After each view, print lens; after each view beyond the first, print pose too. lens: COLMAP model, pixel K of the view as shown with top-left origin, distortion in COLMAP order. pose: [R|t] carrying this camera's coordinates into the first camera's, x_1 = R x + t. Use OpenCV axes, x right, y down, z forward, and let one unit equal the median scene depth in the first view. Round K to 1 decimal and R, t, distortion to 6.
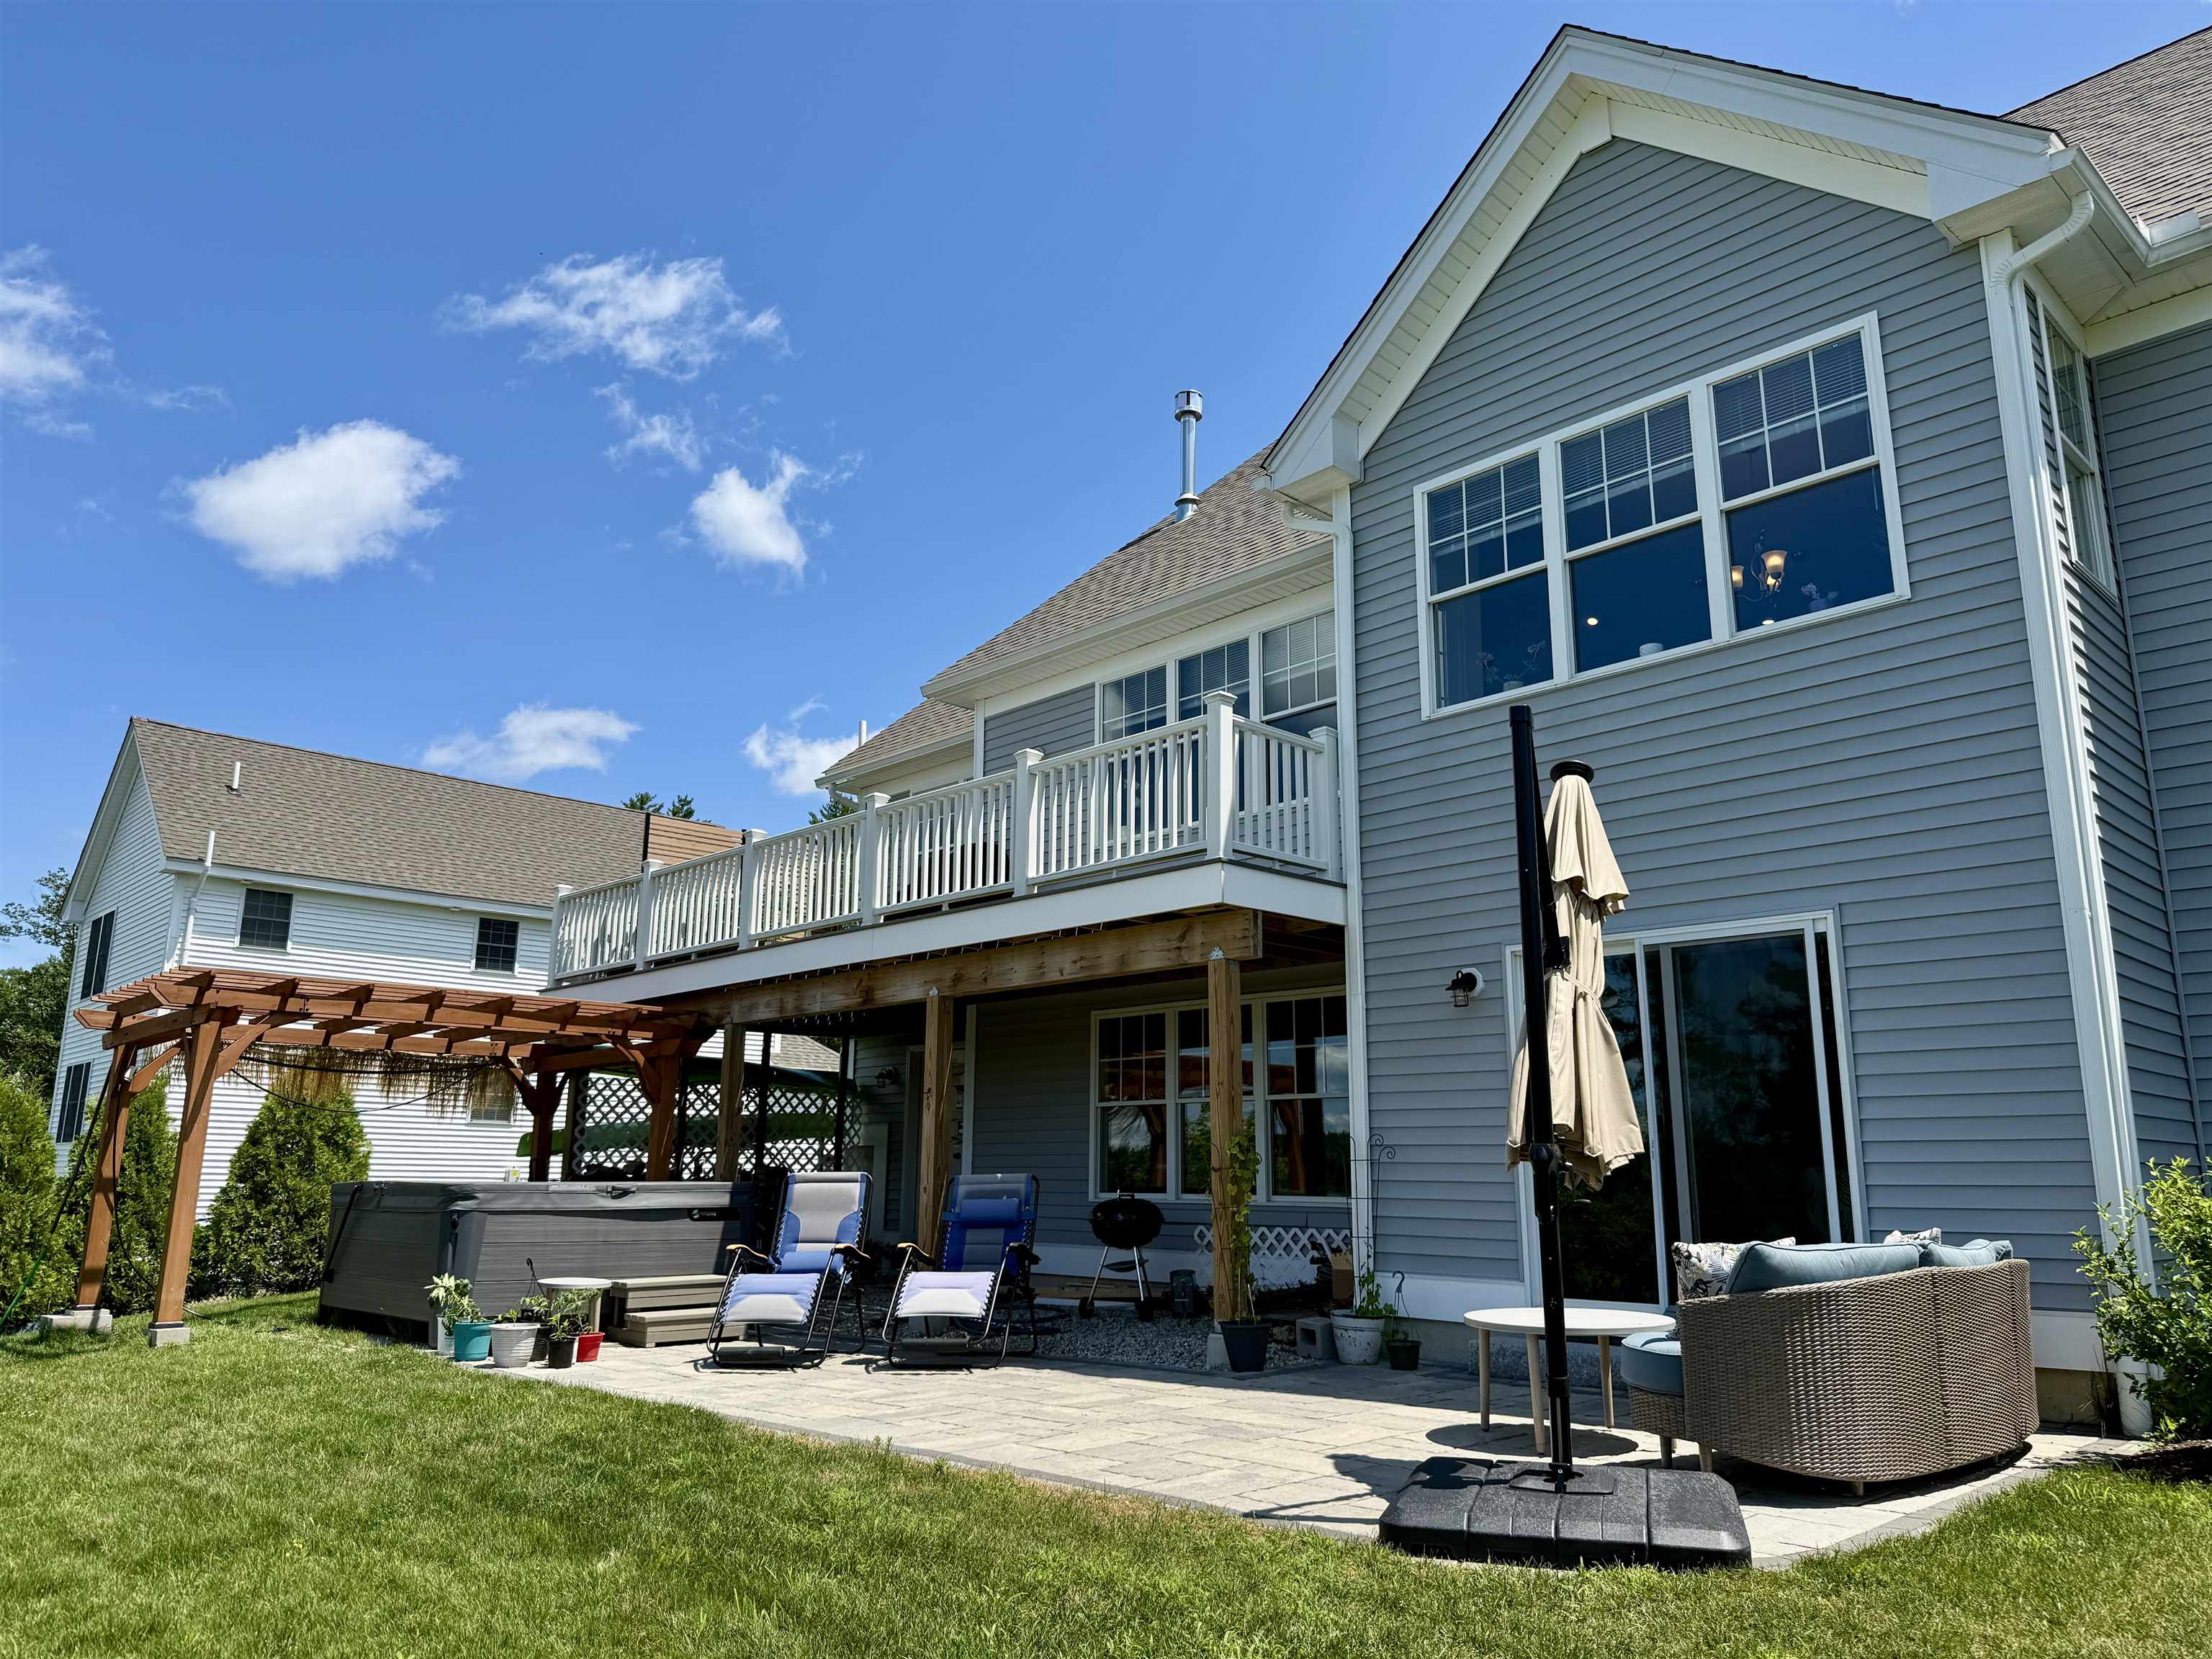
lens RADIAL K [[1555.7, 0, 1105.1], [0, 1555.7, 828.9], [0, 0, 1]] dist [0.050044, -0.052477]
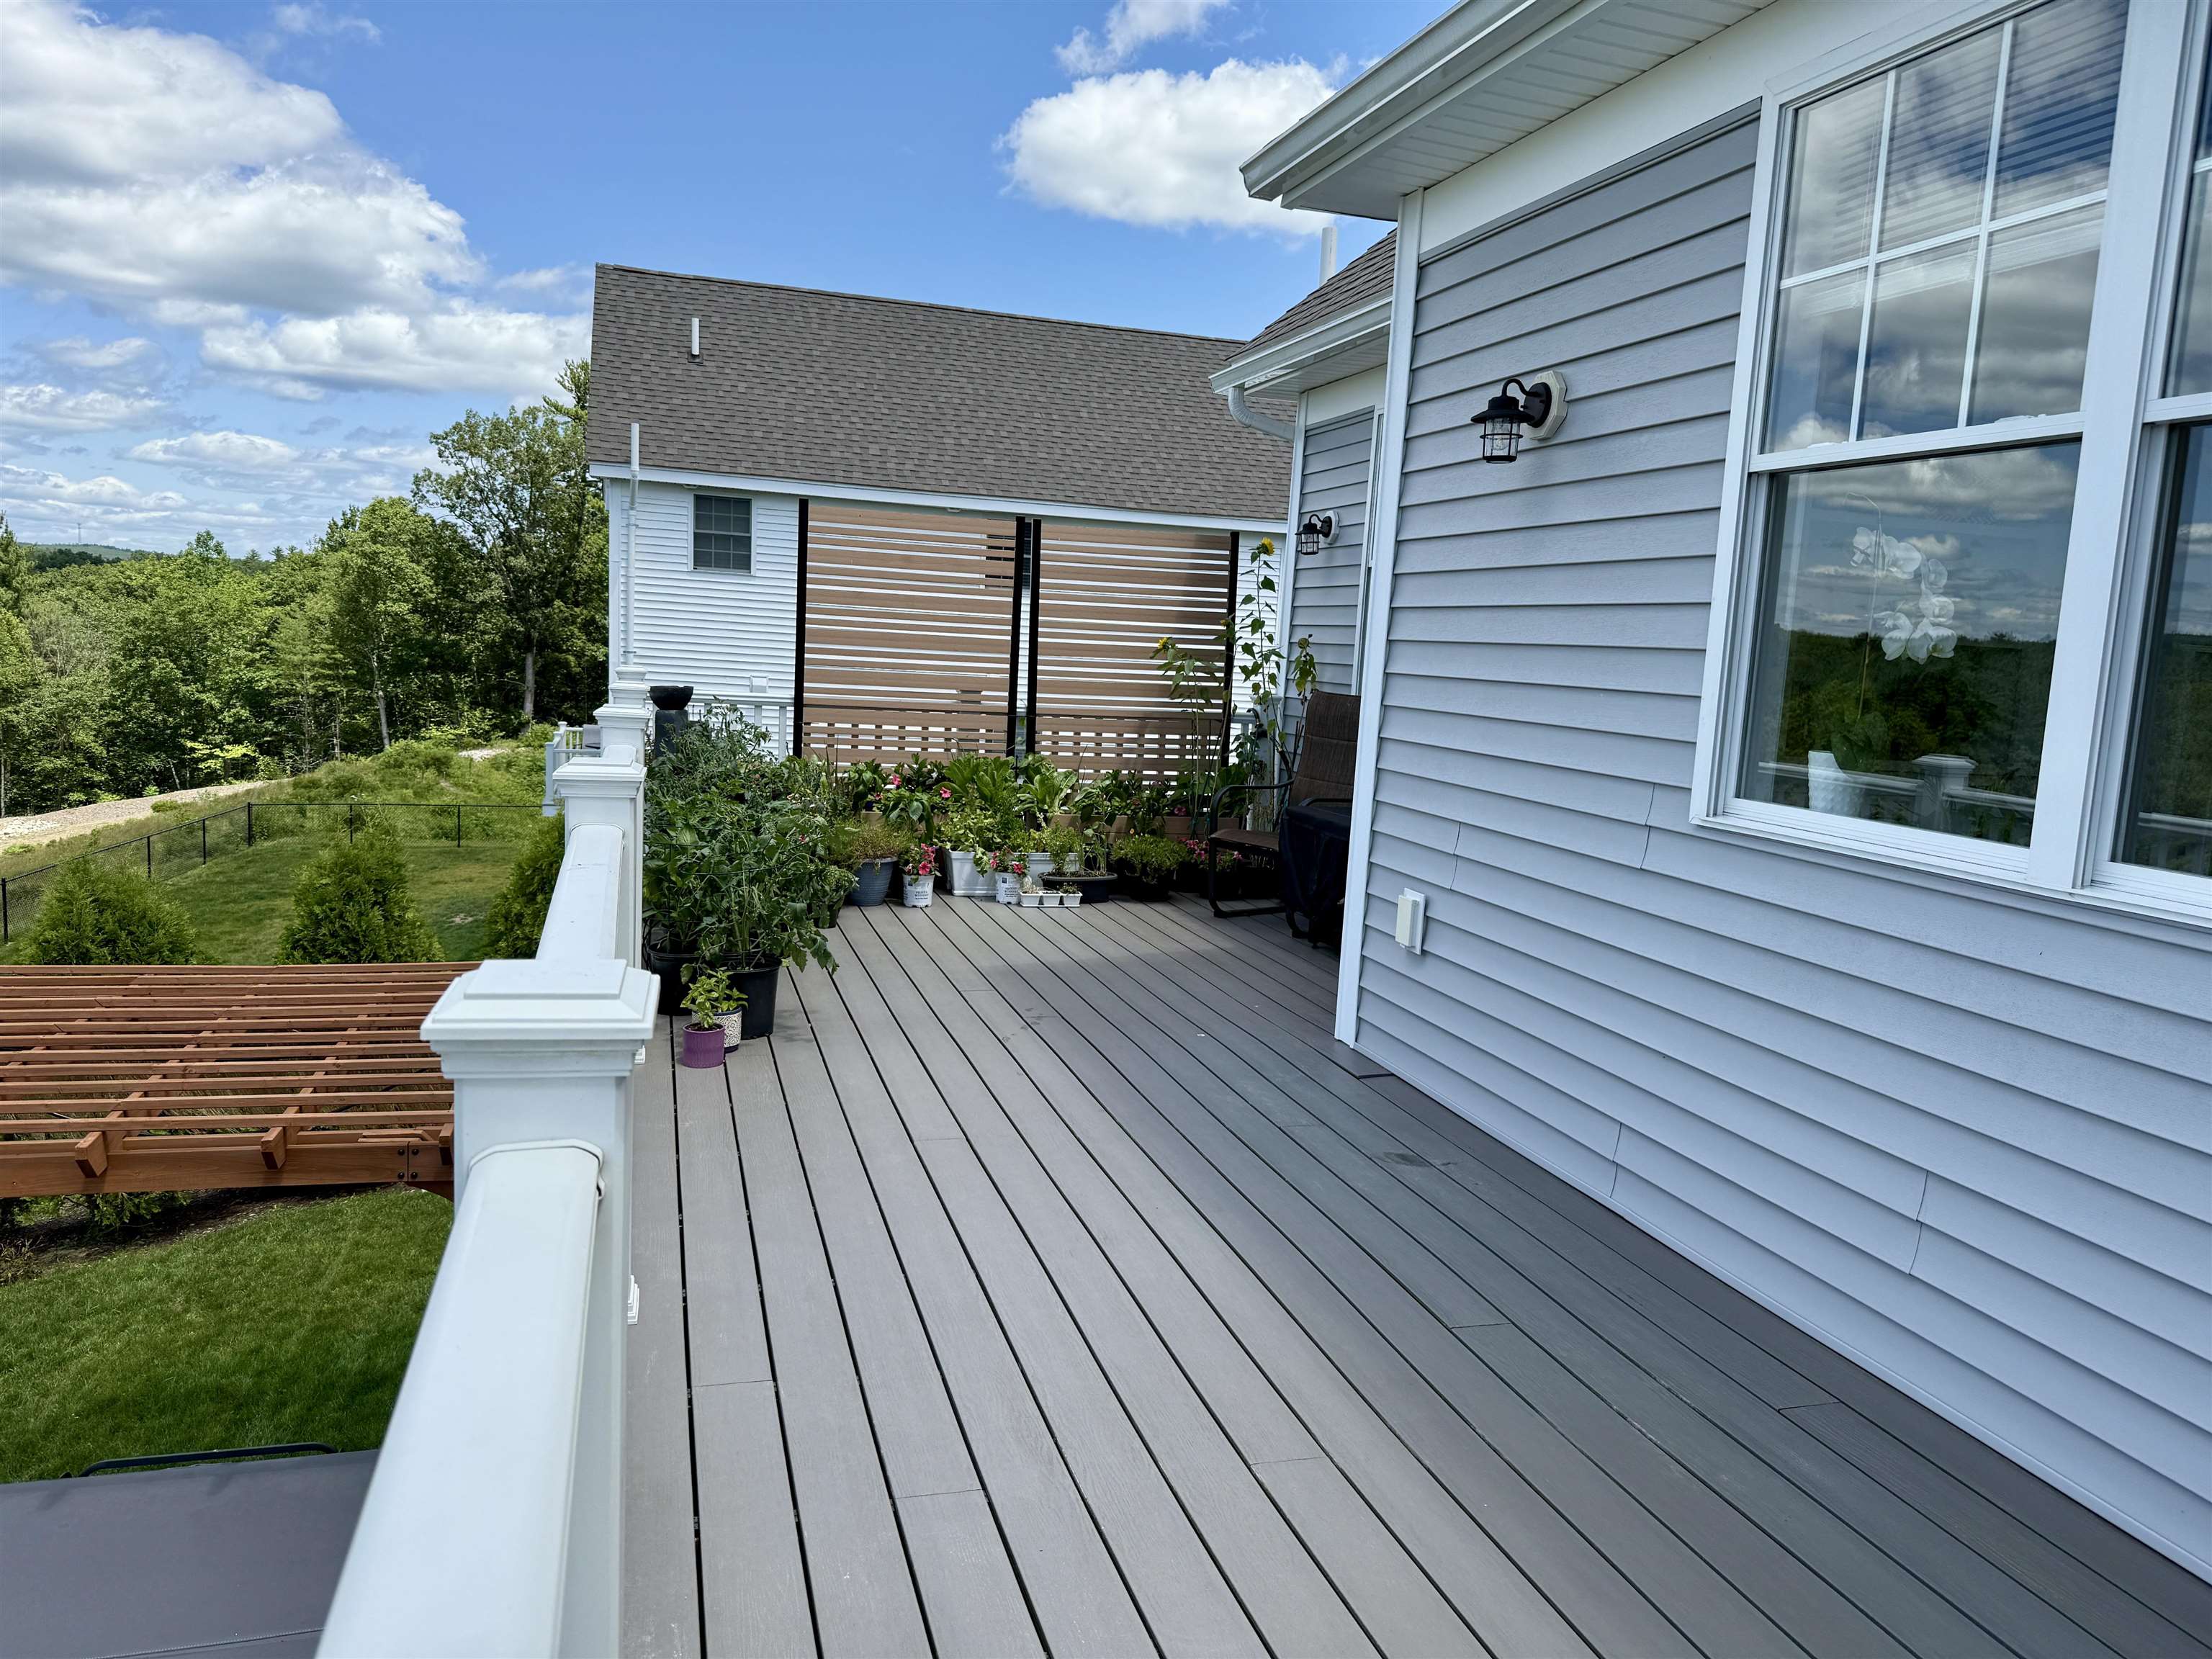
lens RADIAL K [[1555.7, 0, 1107.5], [0, 1555.7, 825.1], [0, 0, 1]] dist [0.050044, -0.052477]
pose [[0.877283, 0.103647, -0.468649, 0.016327], [0.055957, 0.947662, 0.314334, -0.038870], [0.476700, -0.301984, 0.825568, 0.398722]]
